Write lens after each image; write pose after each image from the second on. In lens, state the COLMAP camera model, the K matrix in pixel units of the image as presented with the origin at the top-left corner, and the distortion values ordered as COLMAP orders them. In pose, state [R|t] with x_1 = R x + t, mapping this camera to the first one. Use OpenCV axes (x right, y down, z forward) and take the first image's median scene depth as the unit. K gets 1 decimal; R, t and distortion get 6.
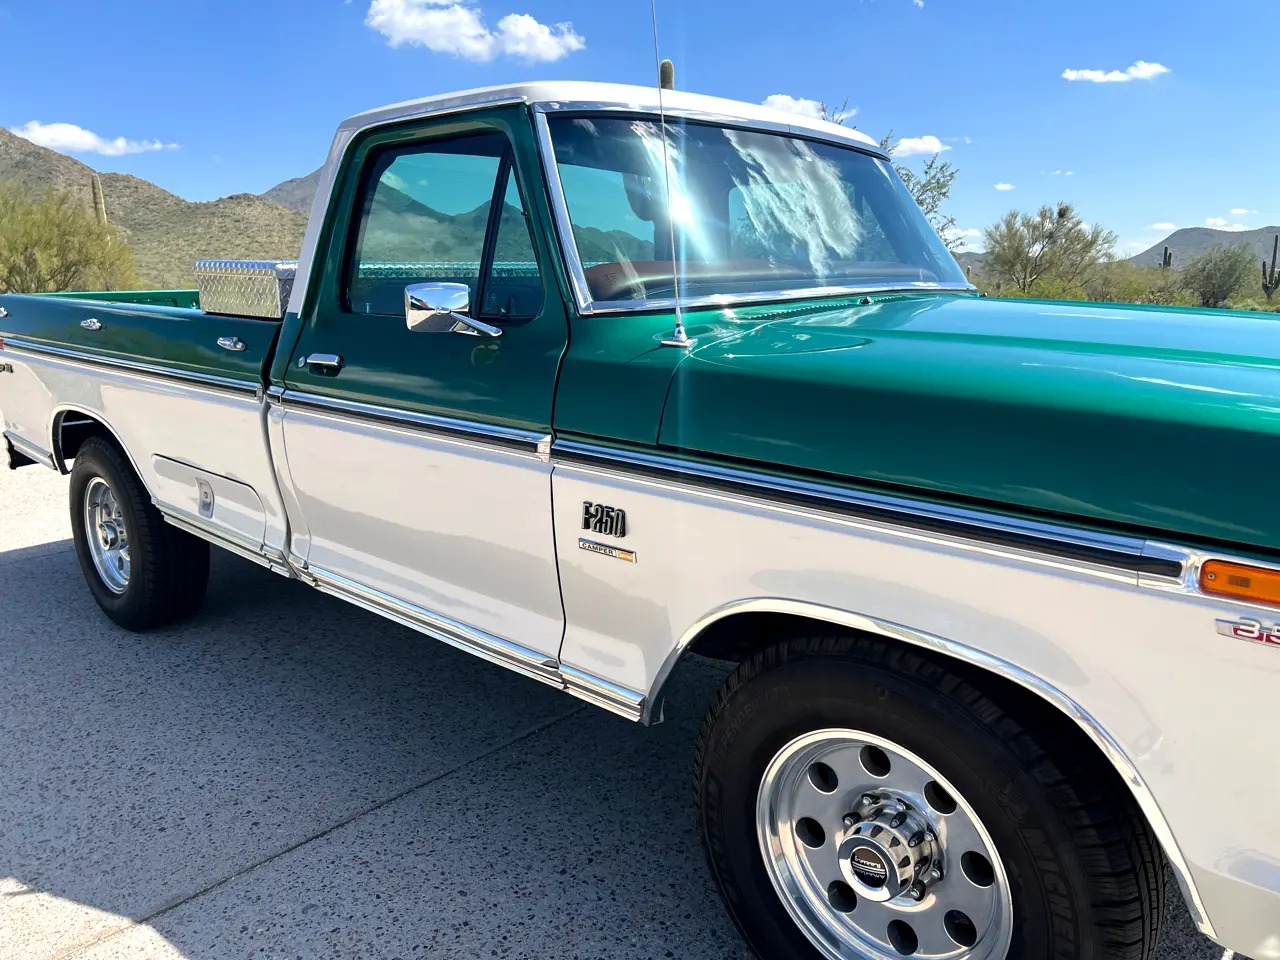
lens RADIAL K [[962.9, 0, 640.0], [0, 962.9, 480.0], [0, 0, 1]] dist [0.034092, -0.034577]
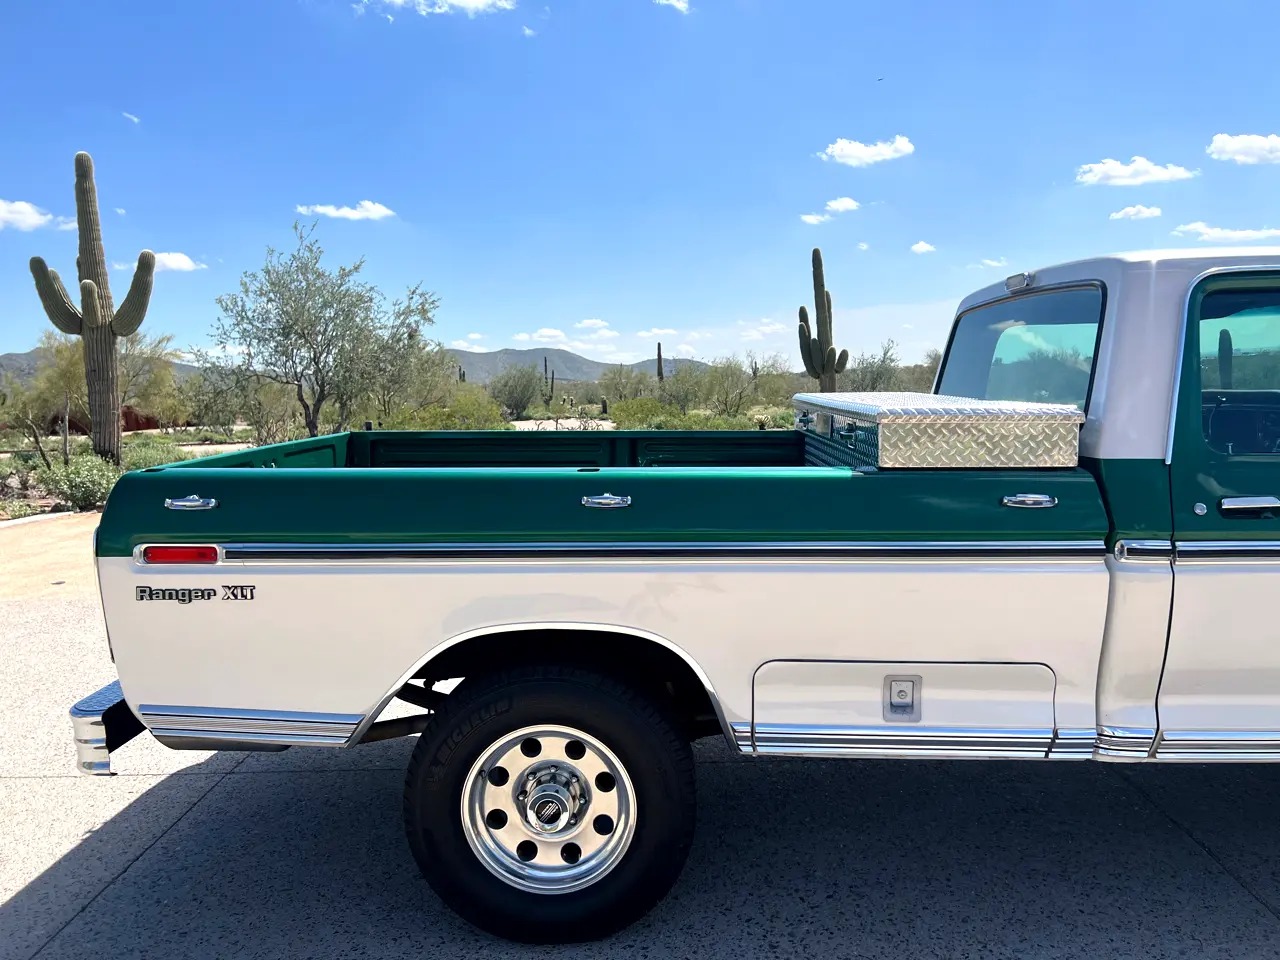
lens RADIAL K [[962.9, 0, 640.0], [0, 962.9, 480.0], [0, 0, 1]] dist [0.034092, -0.034577]
pose [[0.761987, -0.080086, 0.642621, -1.839255], [0.155454, 0.985929, -0.061459, -0.236817], [-0.628657, 0.146729, 0.763715, 0.831868]]
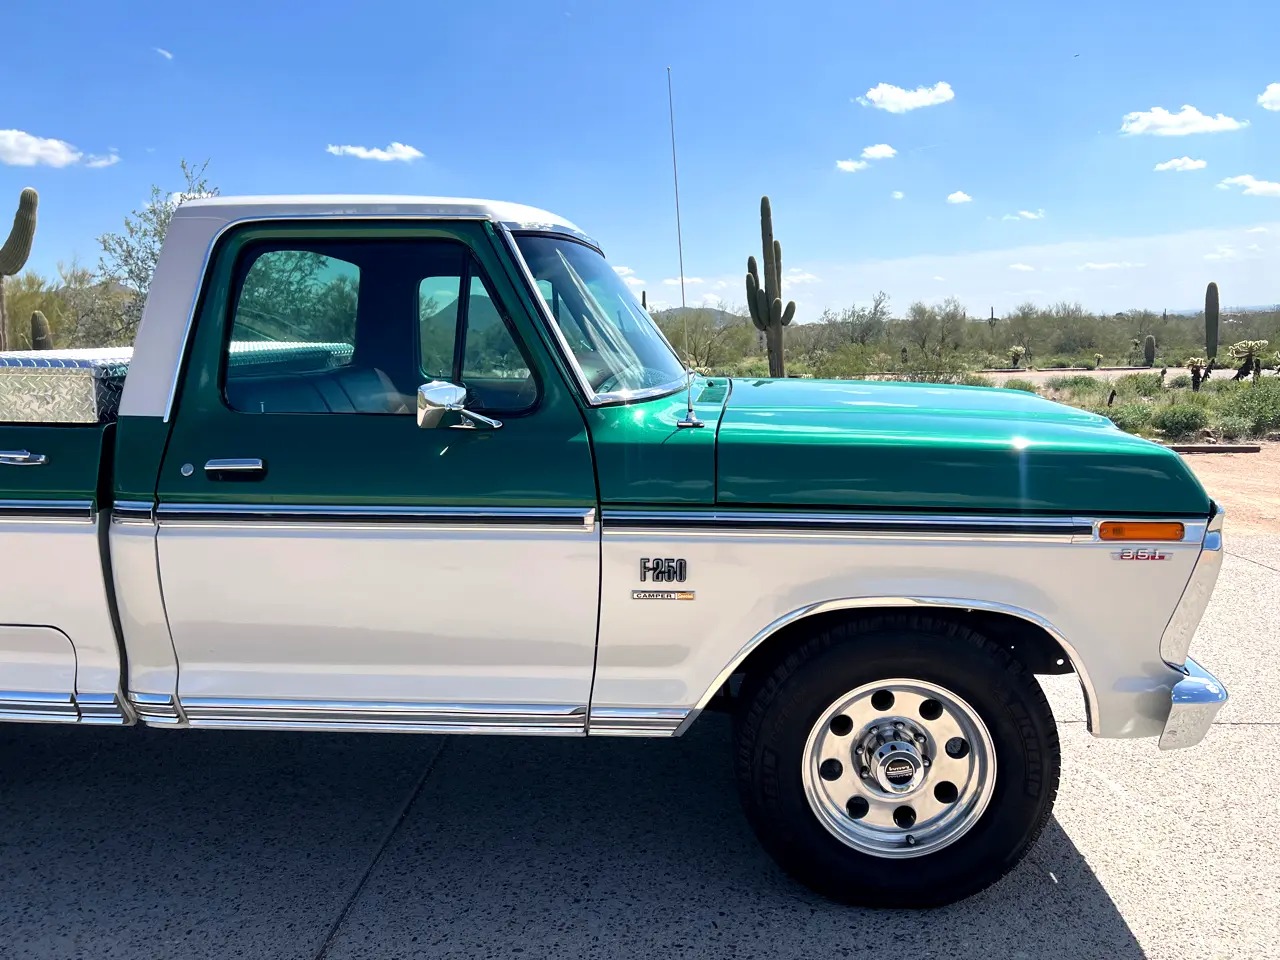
lens RADIAL K [[962.9, 0, 640.0], [0, 962.9, 480.0], [0, 0, 1]] dist [0.034092, -0.034577]
pose [[0.779443, -0.097242, 0.618881, -0.781425], [0.134549, 0.990811, -0.013774, -0.057844], [-0.611854, 0.094006, 0.785364, 0.043021]]
